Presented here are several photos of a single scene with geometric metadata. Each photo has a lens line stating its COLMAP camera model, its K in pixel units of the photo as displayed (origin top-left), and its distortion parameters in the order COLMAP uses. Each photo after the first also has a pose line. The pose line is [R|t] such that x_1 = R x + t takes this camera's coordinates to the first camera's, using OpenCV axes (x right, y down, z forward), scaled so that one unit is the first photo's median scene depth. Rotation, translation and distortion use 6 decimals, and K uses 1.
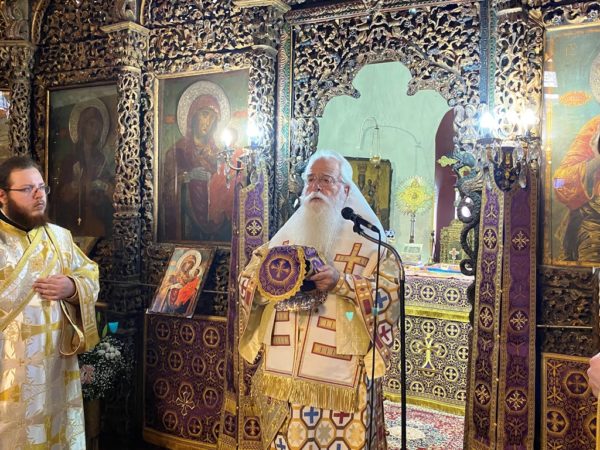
lens RADIAL K [[556.0, 0, 289.8], [0, 556.0, 225.3], [0, 0, 1]] dist [0.072300, -0.146241]
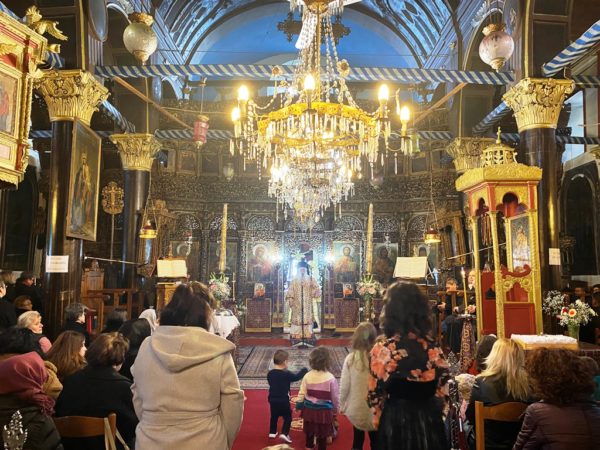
lens RADIAL K [[471.2, 0, 300.0], [0, 471.2, 225.0], [0, 0, 1]] dist [-0.000513, -0.004416]
pose [[0.886796, 0.019714, 0.461741, -1.788994], [0.021826, 0.996189, -0.084450, -0.103366], [-0.461646, 0.084967, 0.882985, -2.688855]]
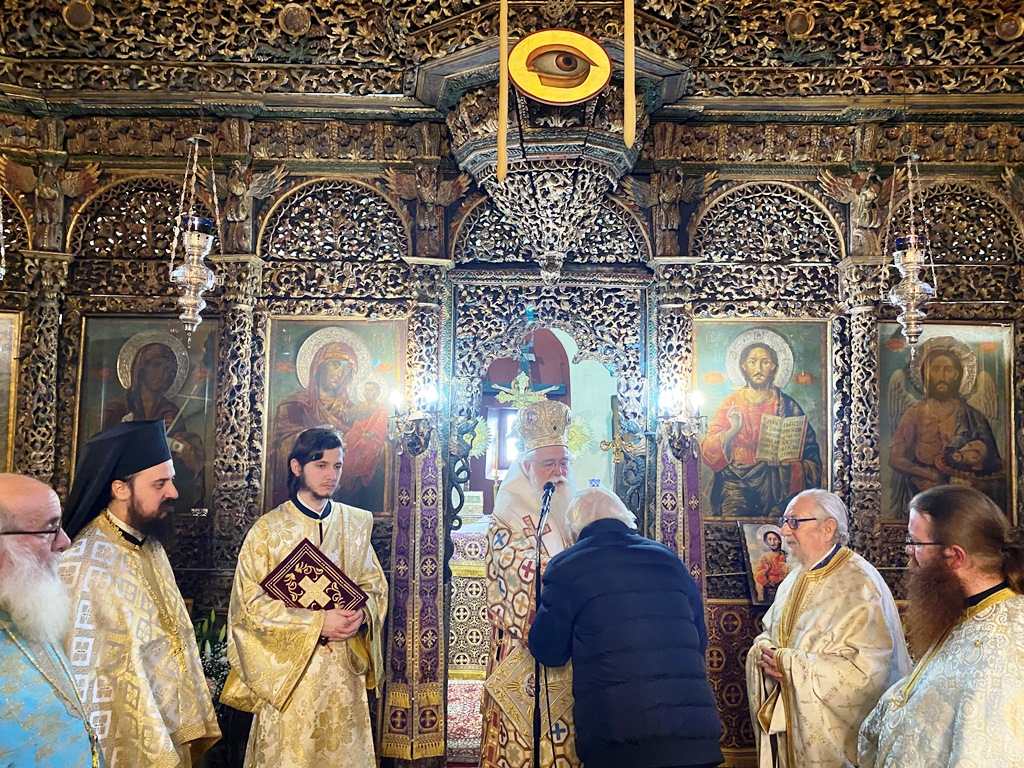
lens RADIAL K [[779.0, 0, 525.7], [0, 779.0, 384.0], [0, 0, 1]] dist [0.110083, -0.206772]
pose [[0.891456, 0.015302, 0.452849, -0.513117], [0.020095, 0.997111, -0.073252, -0.084871], [-0.452662, 0.074401, 0.888573, -0.252497]]
